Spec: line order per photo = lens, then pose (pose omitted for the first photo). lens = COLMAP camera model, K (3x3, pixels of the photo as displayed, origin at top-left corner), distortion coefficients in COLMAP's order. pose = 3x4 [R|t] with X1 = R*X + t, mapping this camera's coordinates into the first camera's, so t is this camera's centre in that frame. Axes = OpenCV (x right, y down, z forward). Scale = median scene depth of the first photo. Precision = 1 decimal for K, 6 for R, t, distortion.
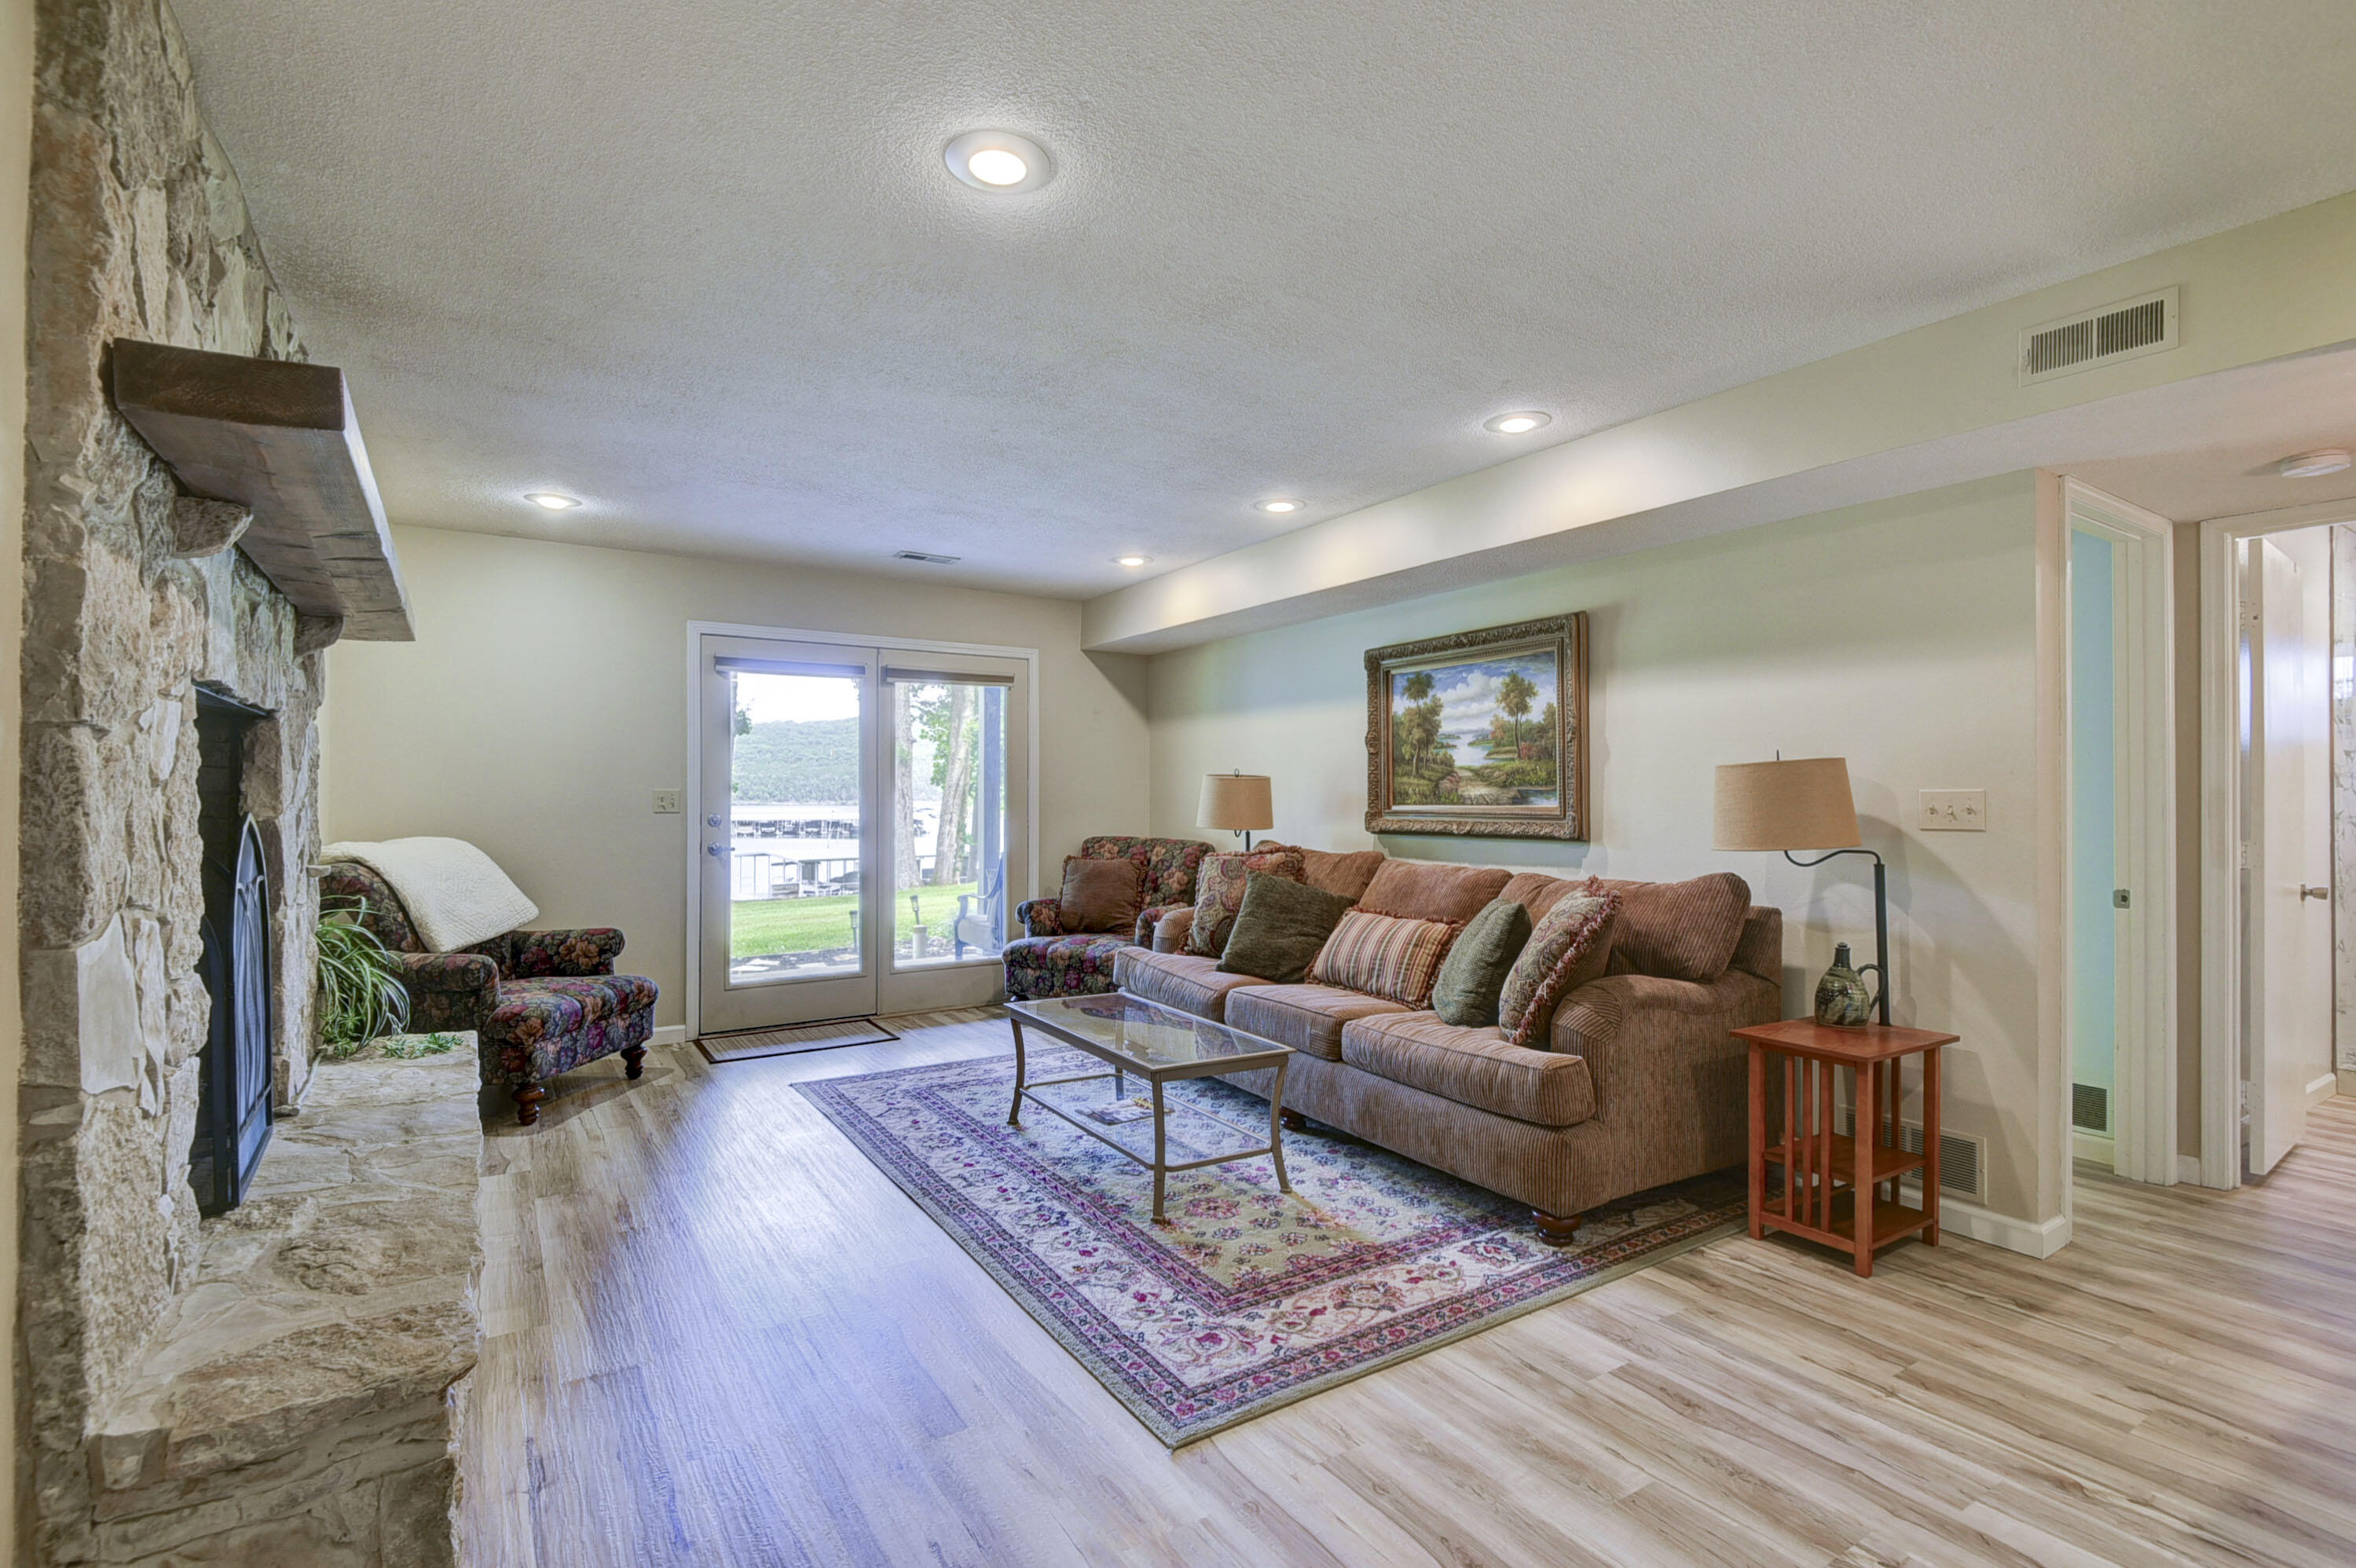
lens RADIAL K [[1107.6, 0, 1172.5], [0, 1107.6, 798.7], [0, 0, 1]] dist [0.022675, -0.009450]
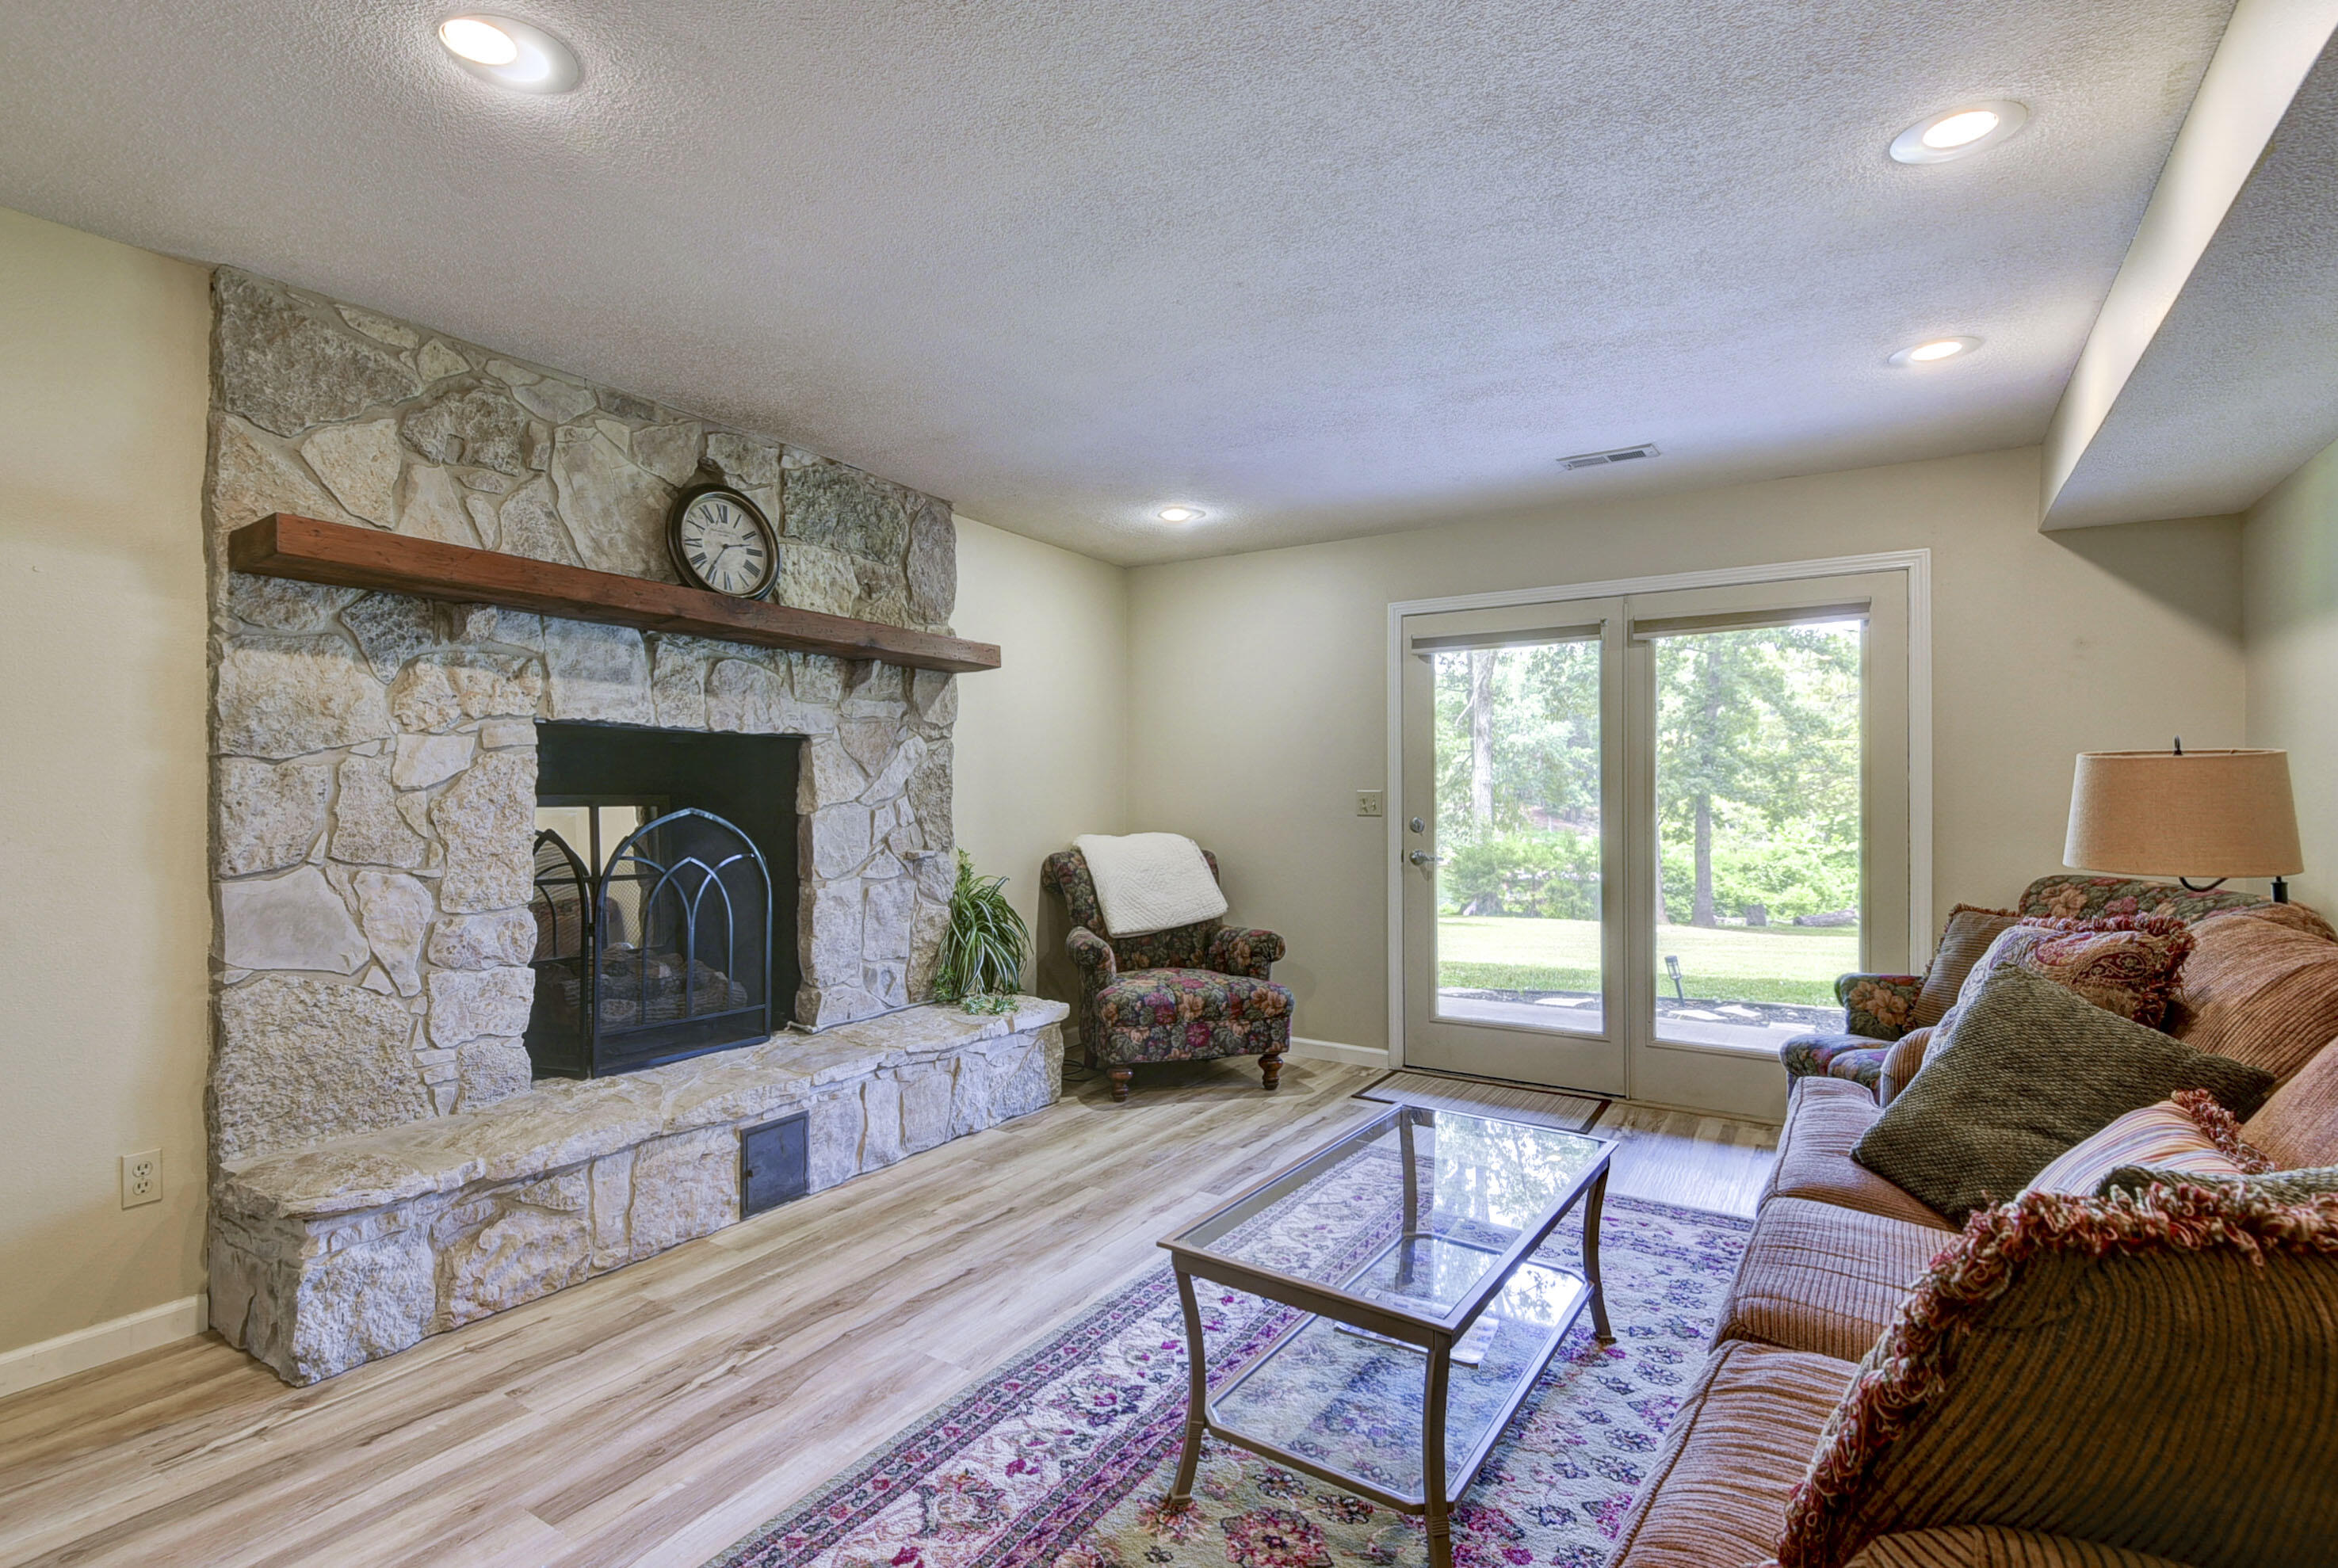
lens RADIAL K [[1144.6, 0, 1169.1], [0, 1144.6, 795.7], [0, 0, 1]] dist [0.002028, 0.000012]
pose [[0.364634, -0.001043, -0.931150, 0.438640], [-0.003813, 0.999989, -0.002613, -0.000828], [0.931143, 0.004503, 0.364626, 0.595981]]
